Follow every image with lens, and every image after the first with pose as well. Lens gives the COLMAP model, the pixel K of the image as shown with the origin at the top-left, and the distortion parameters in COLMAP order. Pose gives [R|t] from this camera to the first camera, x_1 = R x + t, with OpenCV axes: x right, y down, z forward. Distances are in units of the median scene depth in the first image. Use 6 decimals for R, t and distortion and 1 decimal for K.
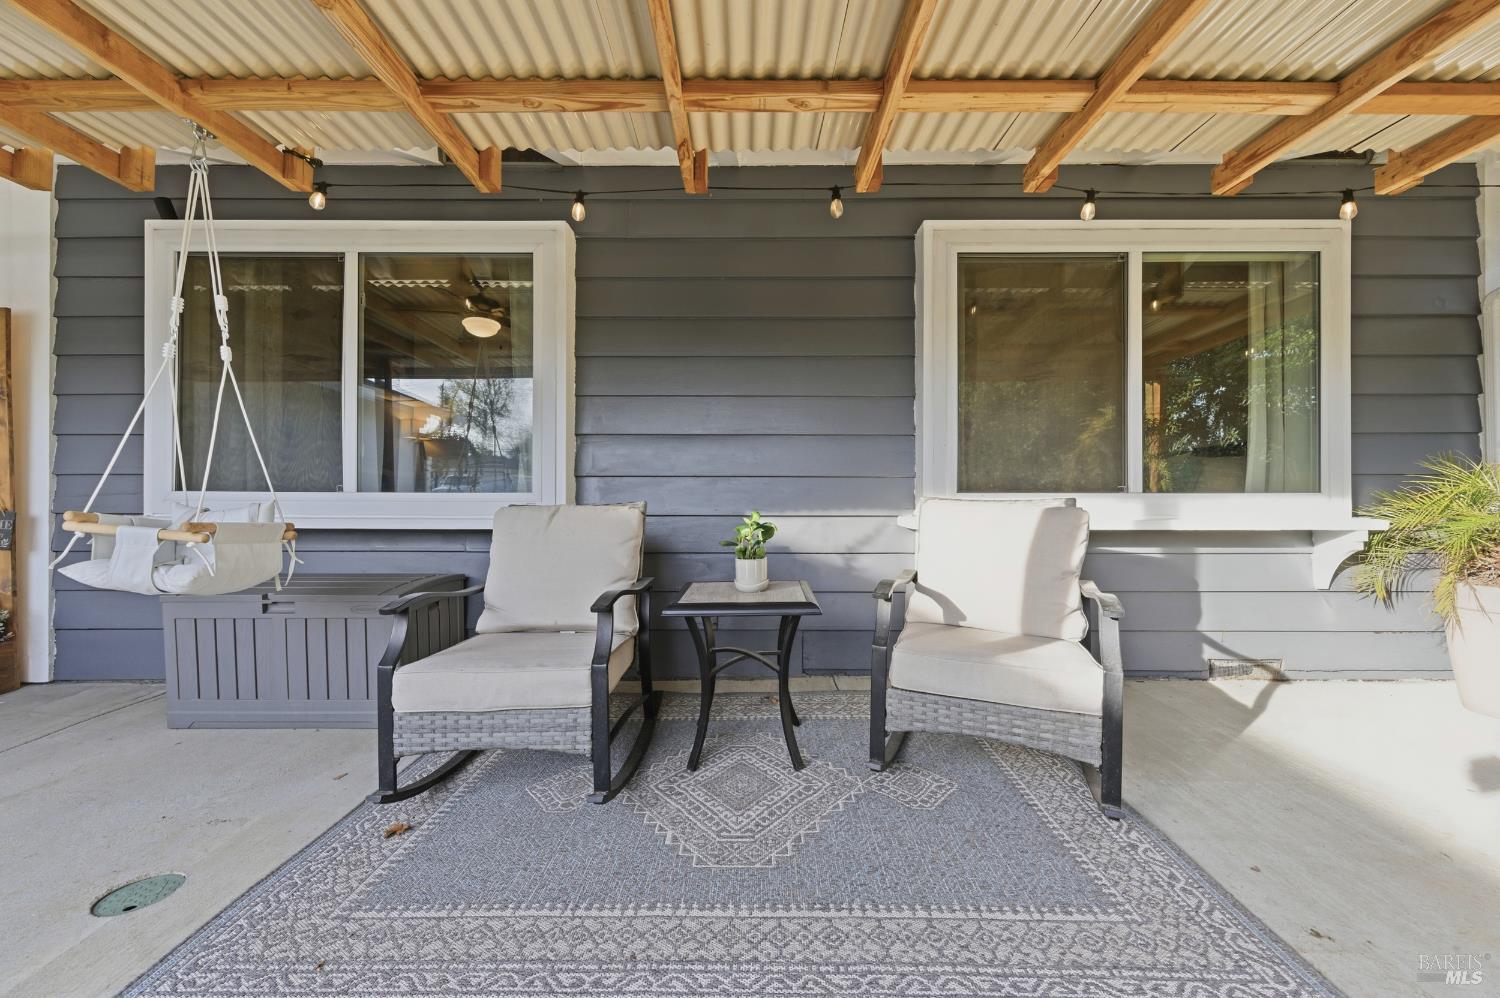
lens RADIAL K [[590.4, 0, 743.2], [0, 590.4, 492.9], [0, 0, 1]] dist [-0.000332, 0.000086]
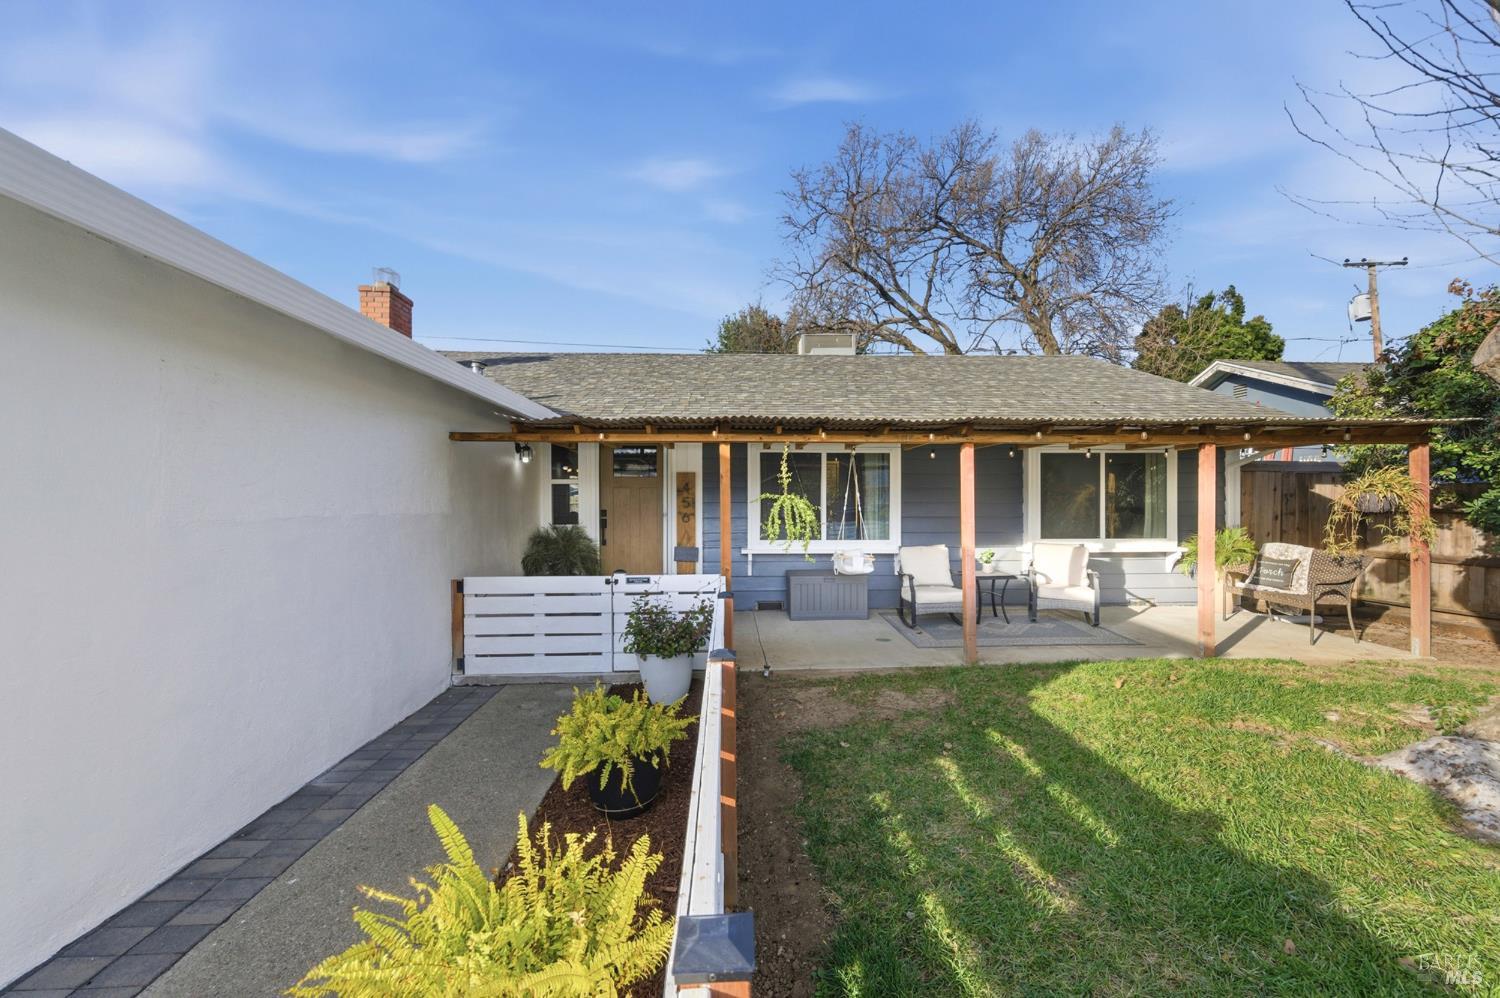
lens RADIAL K [[590.4, 0, 754.1], [0, 590.4, 507.3], [0, 0, 1]] dist [-0.000332, 0.000086]
pose [[0.998526, -0.000986, 0.054271, -1.142364], [0.000629, 0.999978, 0.006592, -0.169161], [-0.054277, -0.006548, 0.998504, -1.711462]]
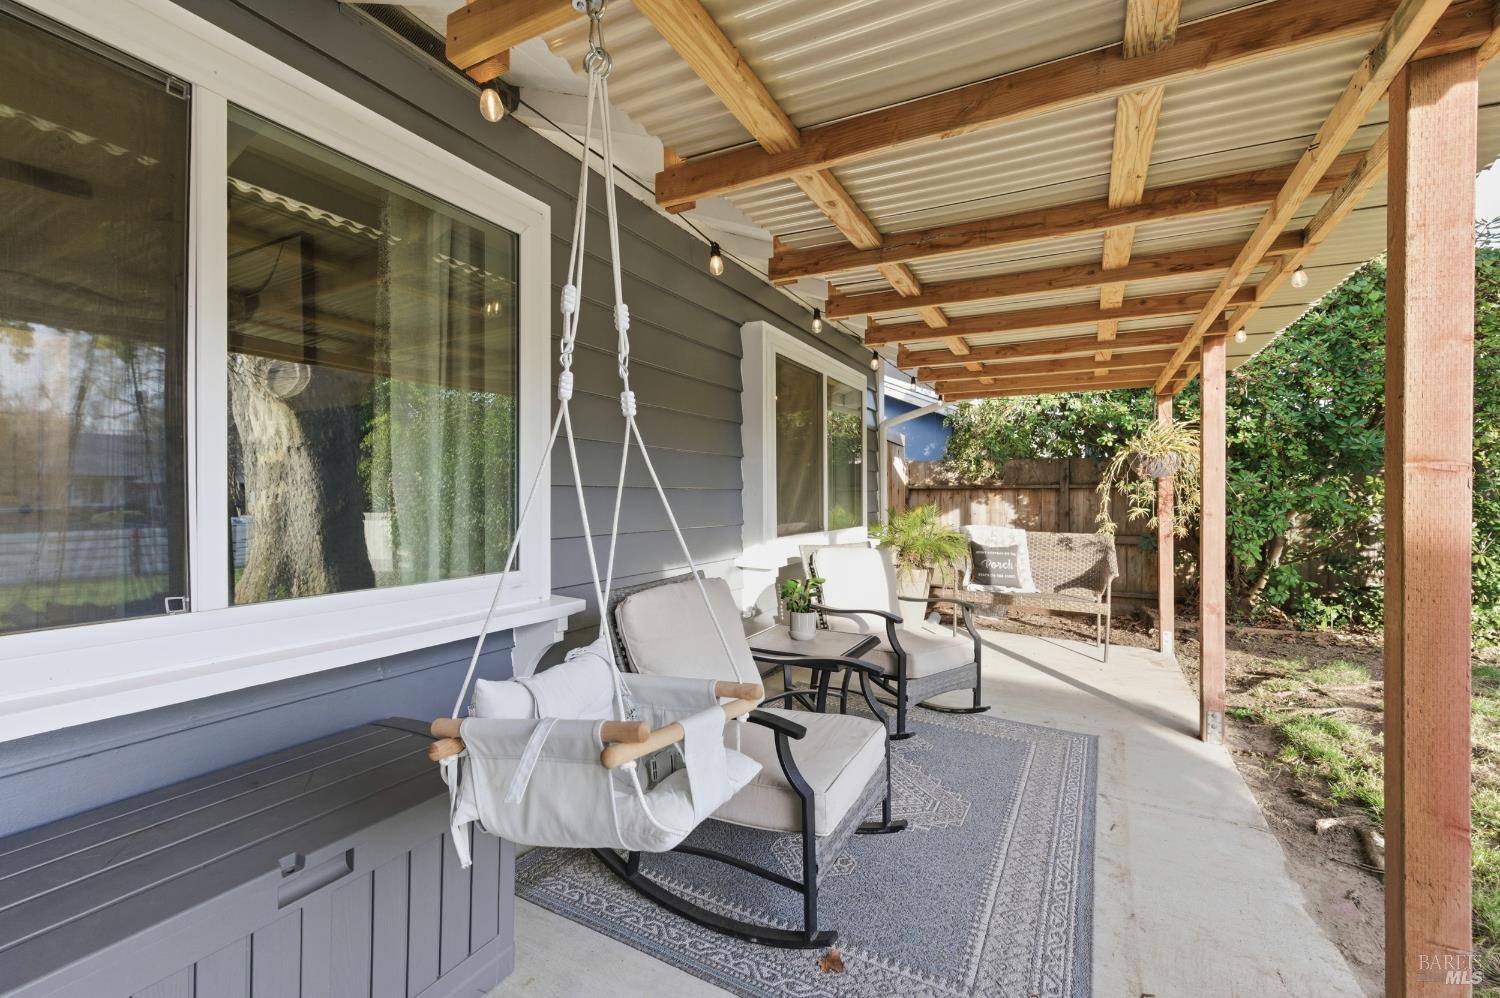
lens RADIAL K [[650.7, 0, 751.0], [0, 650.7, 490.7], [0, 0, 1]] dist [-0.000945, -0.000425]
pose [[0.460005, 0.003938, 0.887908, -0.957365], [-0.011577, 0.999932, 0.001563, -0.103346], [-0.887841, -0.010998, 0.460019, 0.401720]]
